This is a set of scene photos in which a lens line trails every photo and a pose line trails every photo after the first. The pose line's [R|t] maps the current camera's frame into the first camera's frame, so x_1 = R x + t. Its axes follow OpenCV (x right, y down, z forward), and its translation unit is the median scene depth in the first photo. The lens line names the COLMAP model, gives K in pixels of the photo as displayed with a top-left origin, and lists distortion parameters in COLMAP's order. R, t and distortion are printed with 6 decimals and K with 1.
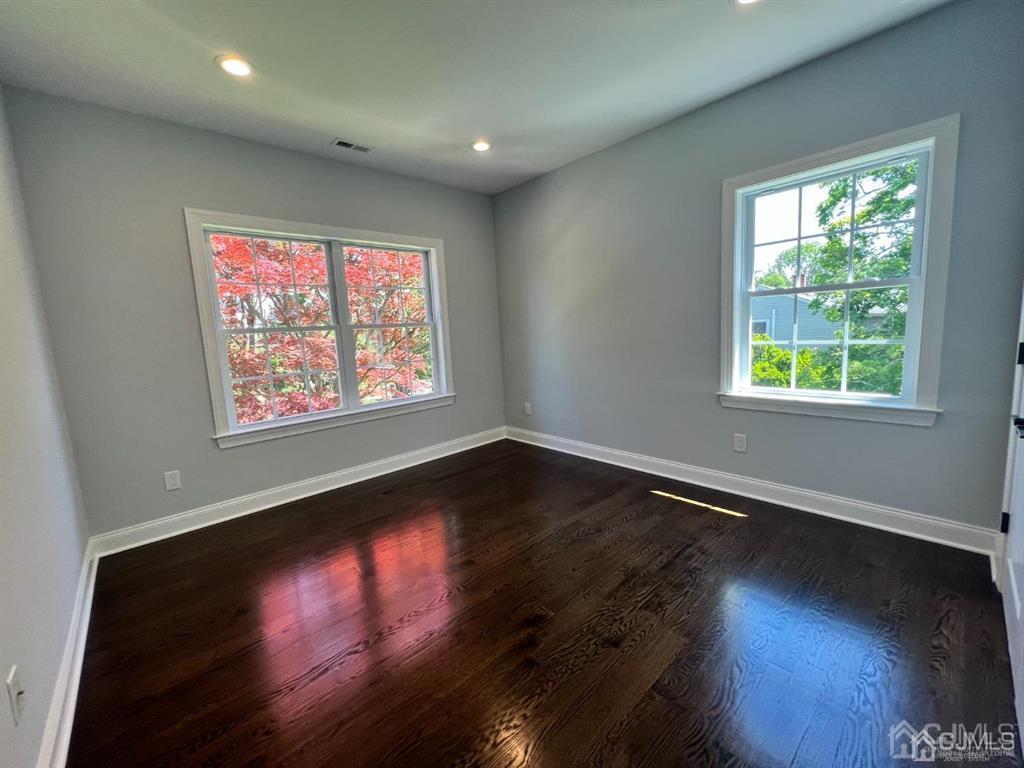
lens RADIAL K [[410.7, 0, 512.0], [0, 410.7, 384.0], [0, 0, 1]] dist [0.000322, -0.006918]
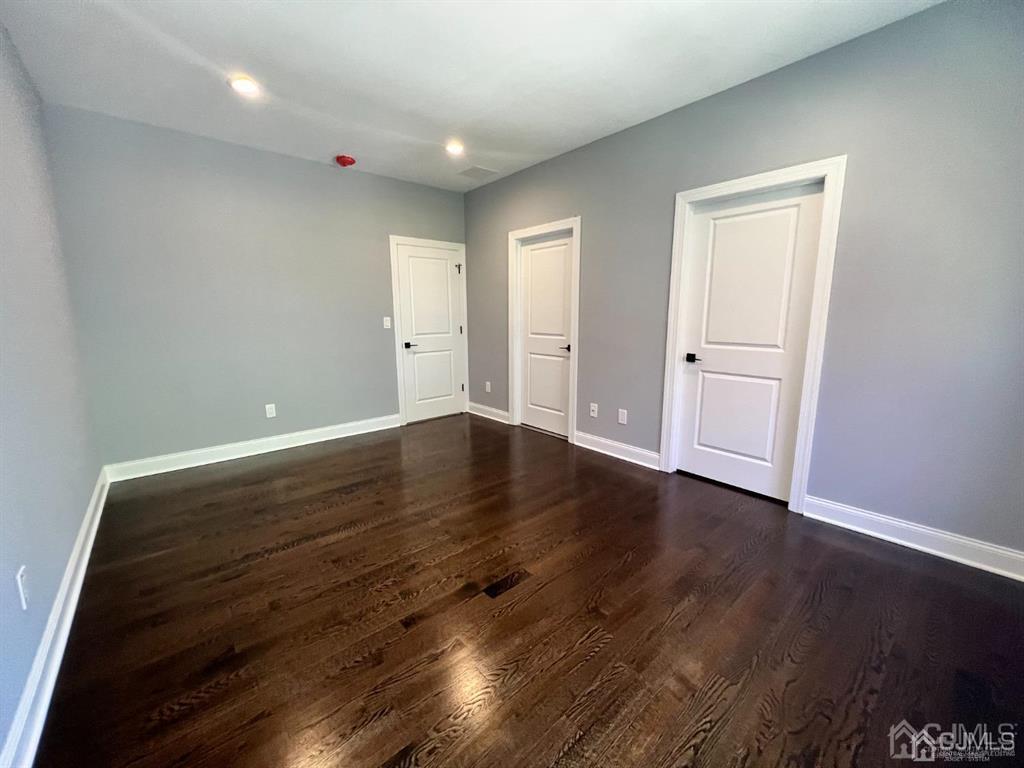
lens RADIAL K [[409.9, 0, 515.0], [0, 409.9, 374.0], [0, 0, 1]] dist [0.000164, 0.000029]
pose [[0.998239, 0.056707, -0.017439, 0.124719], [-0.056610, 0.998378, 0.006006, 0.012445], [0.017751, -0.005008, 0.999830, -0.129332]]
